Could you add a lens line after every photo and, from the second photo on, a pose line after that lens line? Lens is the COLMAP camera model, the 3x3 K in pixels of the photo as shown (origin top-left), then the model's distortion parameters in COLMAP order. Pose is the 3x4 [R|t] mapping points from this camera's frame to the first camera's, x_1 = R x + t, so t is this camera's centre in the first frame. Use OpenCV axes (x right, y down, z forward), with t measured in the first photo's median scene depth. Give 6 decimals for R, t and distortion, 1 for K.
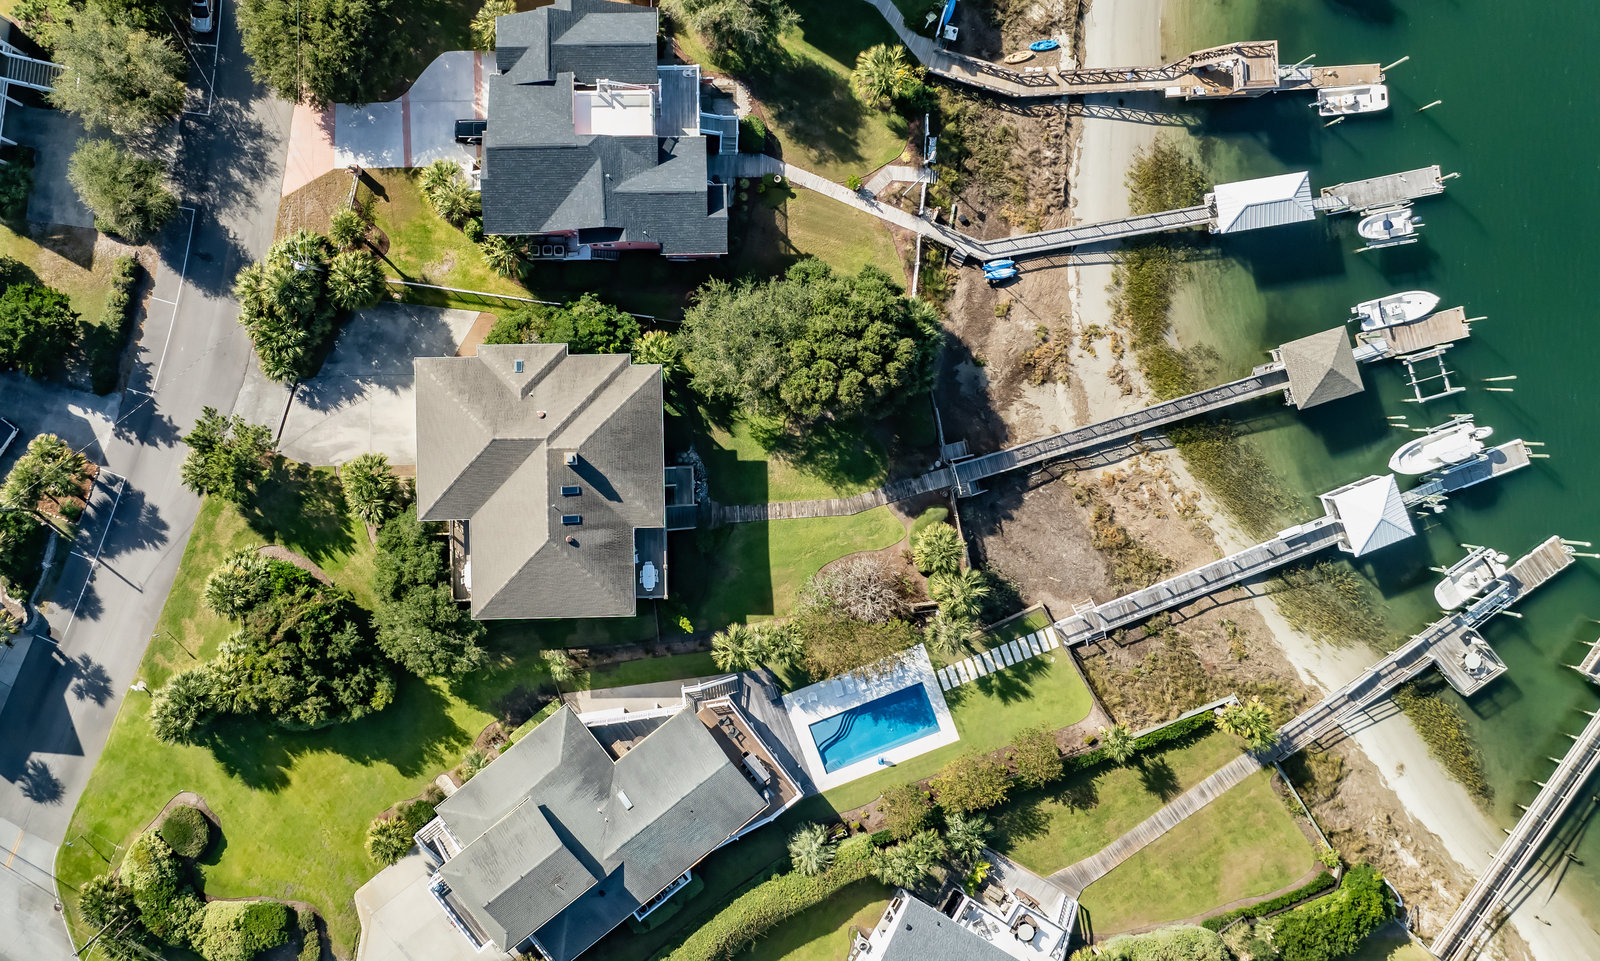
lens RADIAL K [[1179.4, 0, 764.8], [0, 1179.4, 437.3], [0, 0, 1]] dist [-0.006454, -0.017611]
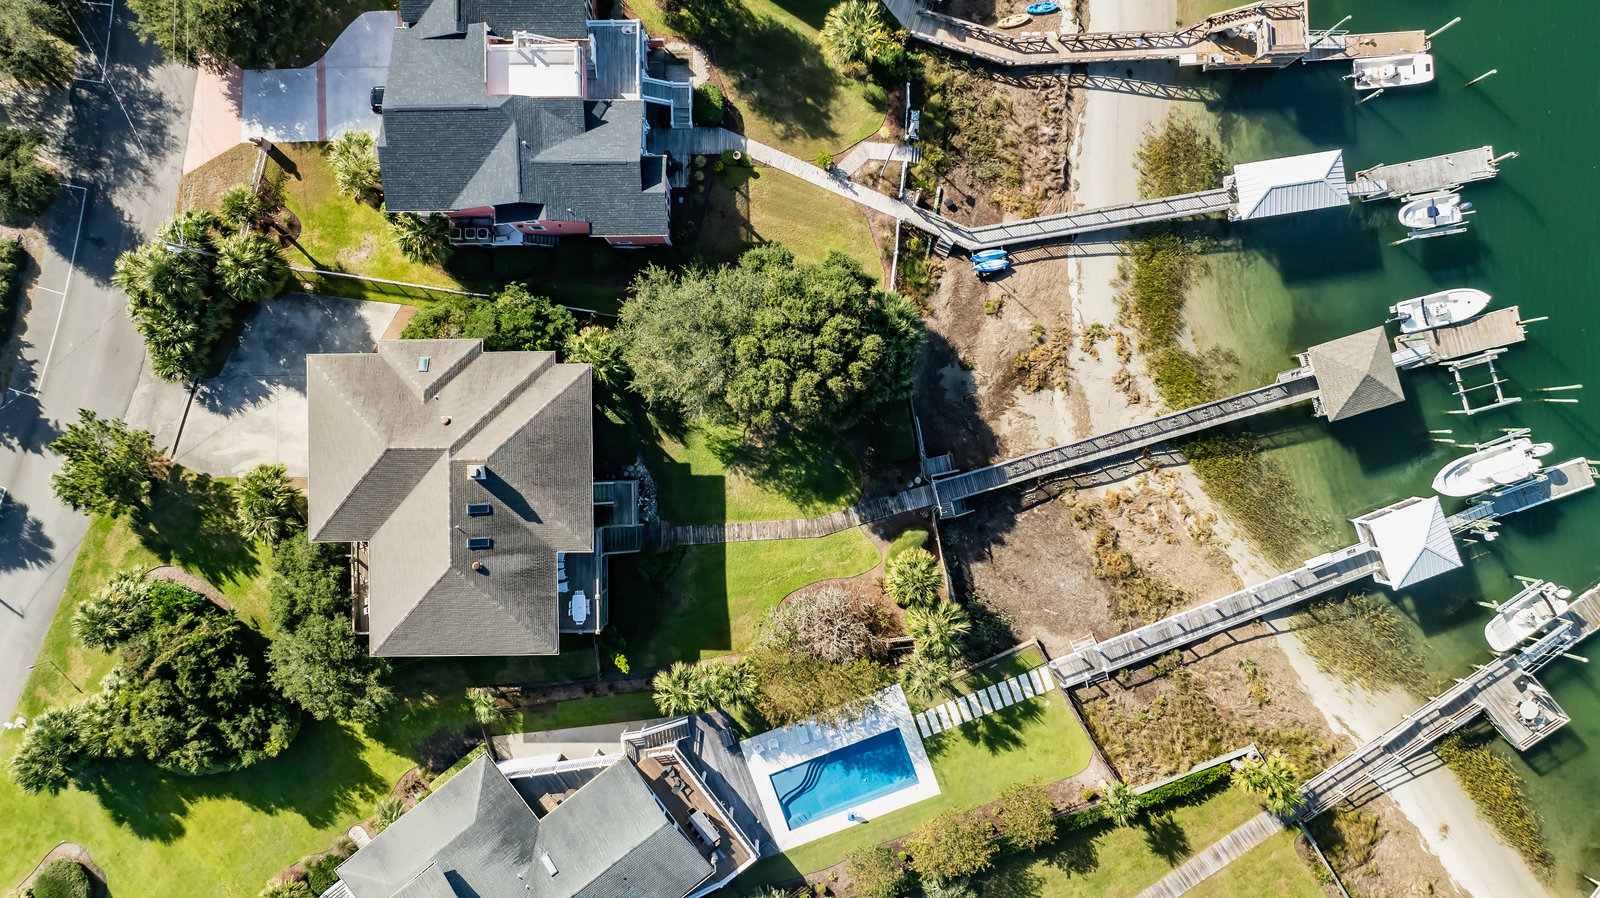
lens RADIAL K [[1150.1, 0, 785.0], [0, 1150.1, 443.2], [0, 0, 1]] dist [-0.027159, 0.025443]
pose [[0.999900, 0.007538, -0.011949, 0.057516], [-0.007585, 0.999964, -0.003901, -0.001099], [0.011919, 0.003991, 0.999921, 0.140951]]
